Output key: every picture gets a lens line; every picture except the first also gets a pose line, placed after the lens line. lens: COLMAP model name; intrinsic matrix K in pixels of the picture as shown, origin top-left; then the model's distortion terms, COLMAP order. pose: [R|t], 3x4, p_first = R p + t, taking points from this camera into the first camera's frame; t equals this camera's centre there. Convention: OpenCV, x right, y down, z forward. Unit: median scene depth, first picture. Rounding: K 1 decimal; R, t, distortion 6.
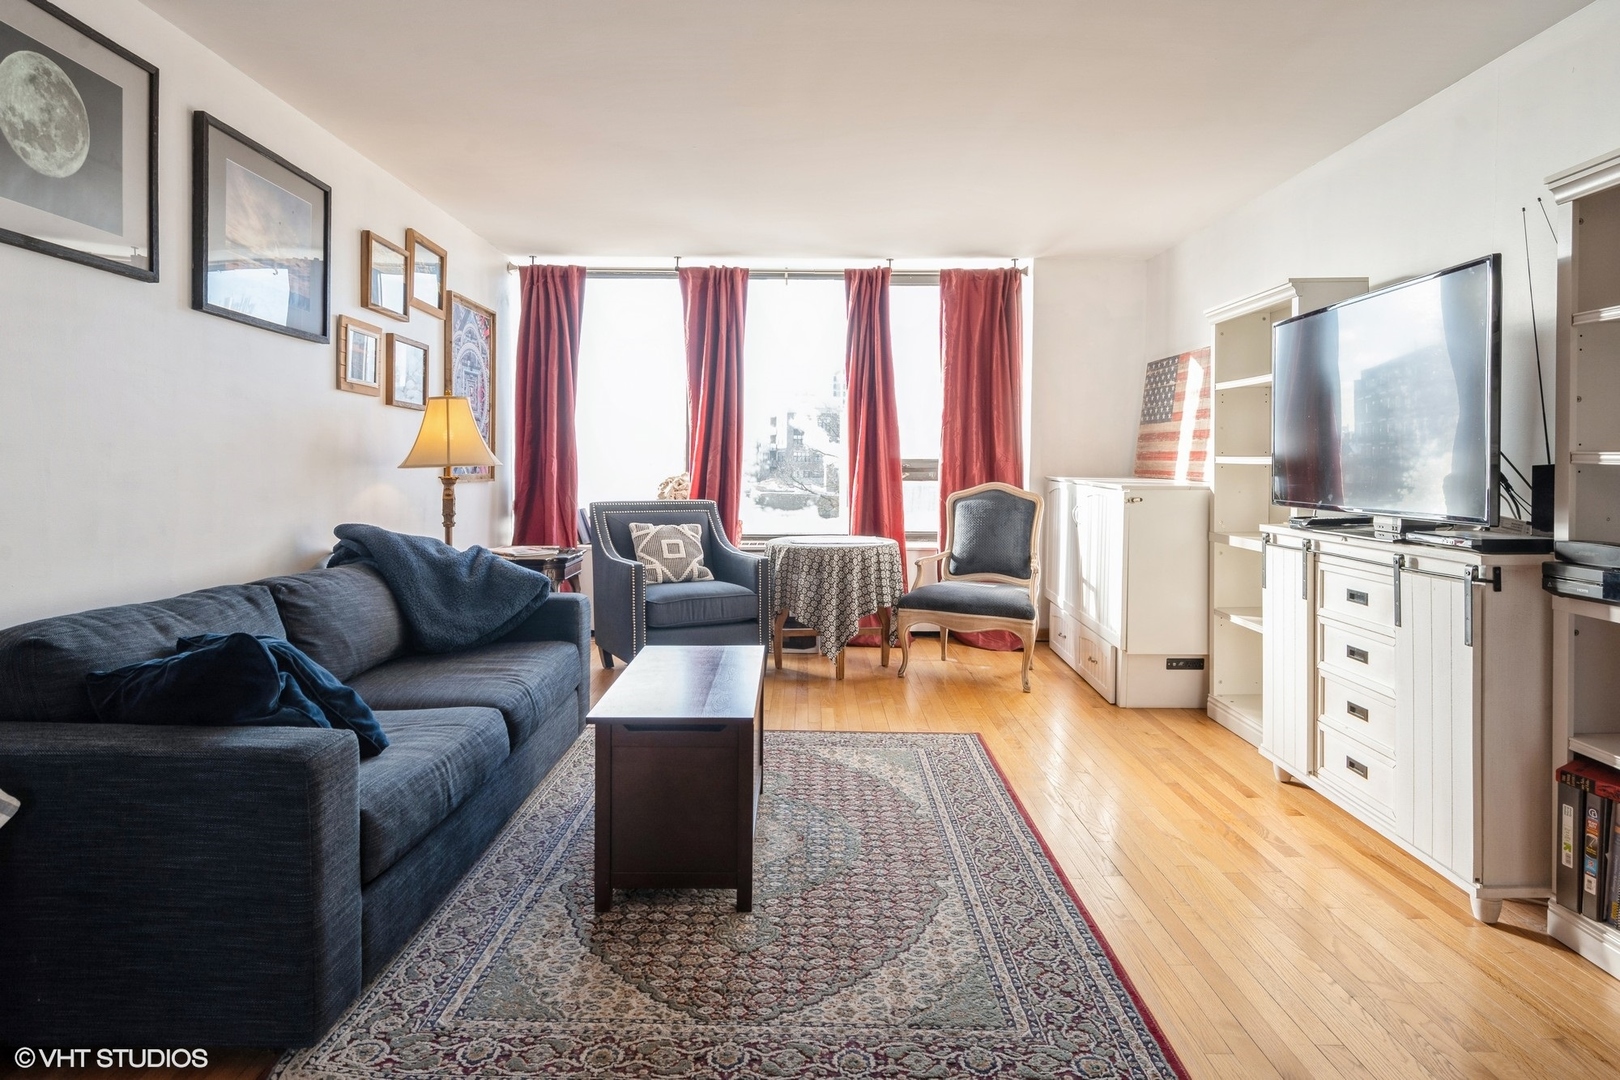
lens RADIAL K [[944.9, 0, 807.9], [0, 944.9, 483.3], [0, 0, 1]] dist [0.000195, -0.000179]
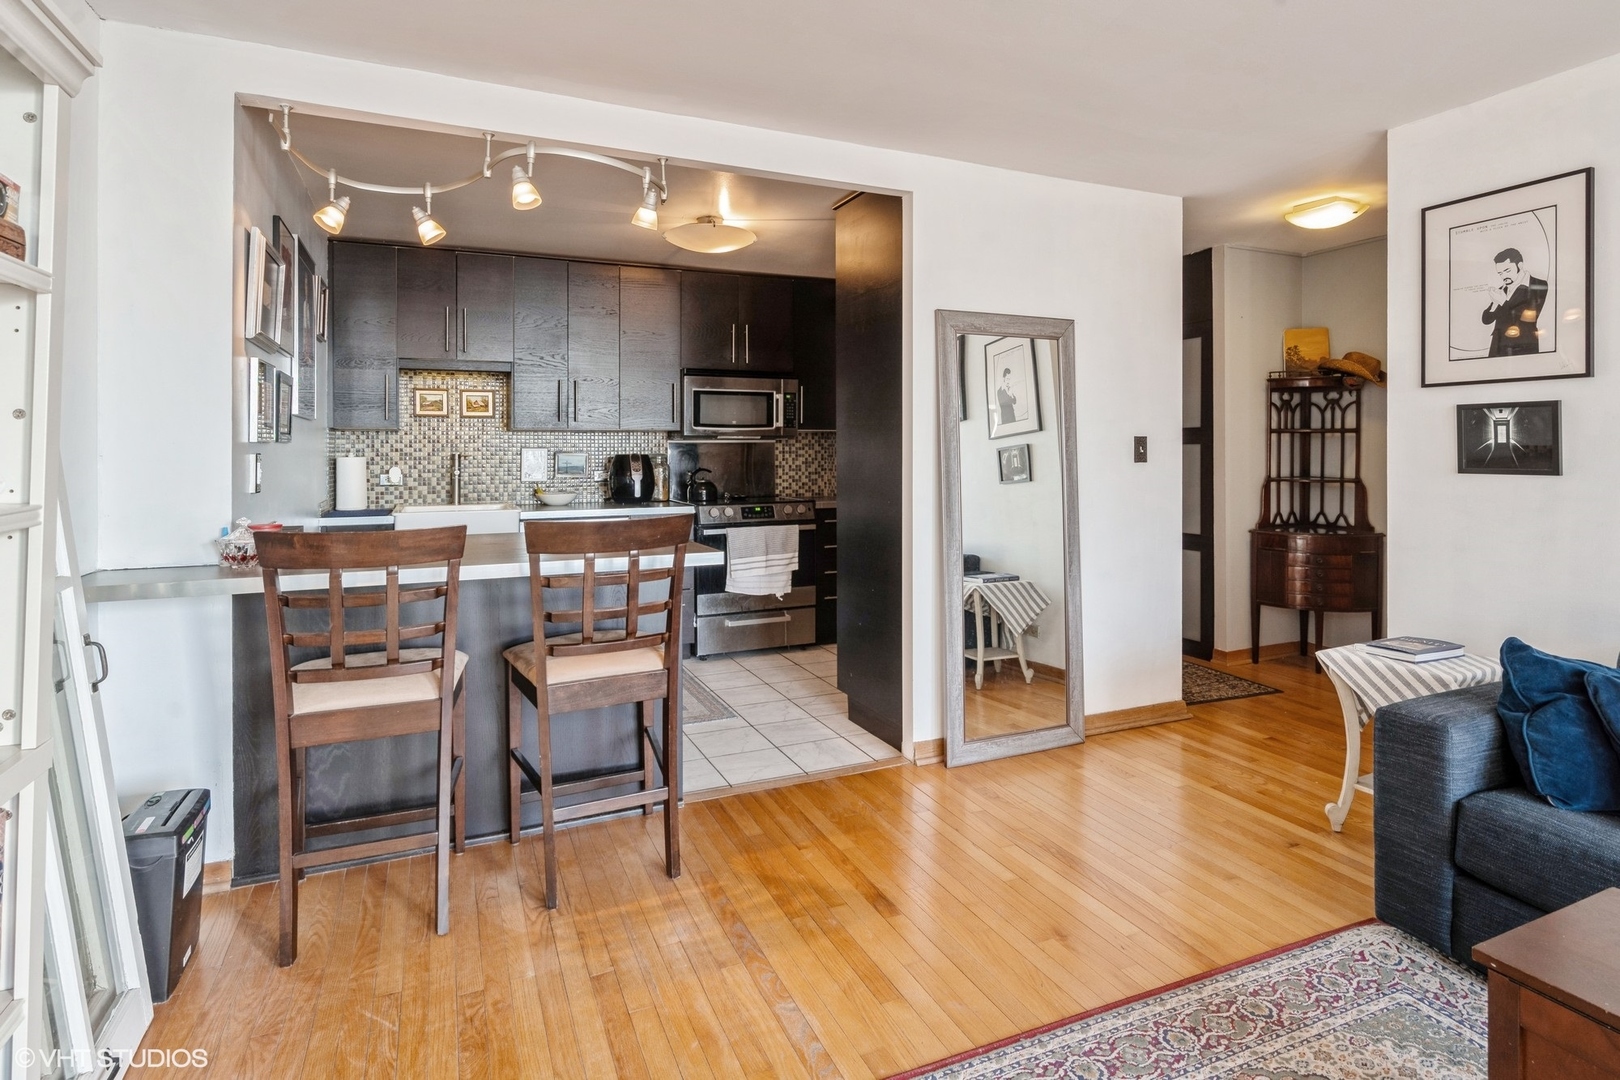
lens RADIAL K [[838.9, 0, 806.5], [0, 838.9, 440.7], [0, 0, 1]] dist [0.000988, -0.000059]
pose [[-0.914536, -0.011234, -0.404348, 0.268732], [-0.011772, 0.999930, -0.001154, -0.033476], [0.404333, 0.003705, -0.914604, 0.641908]]
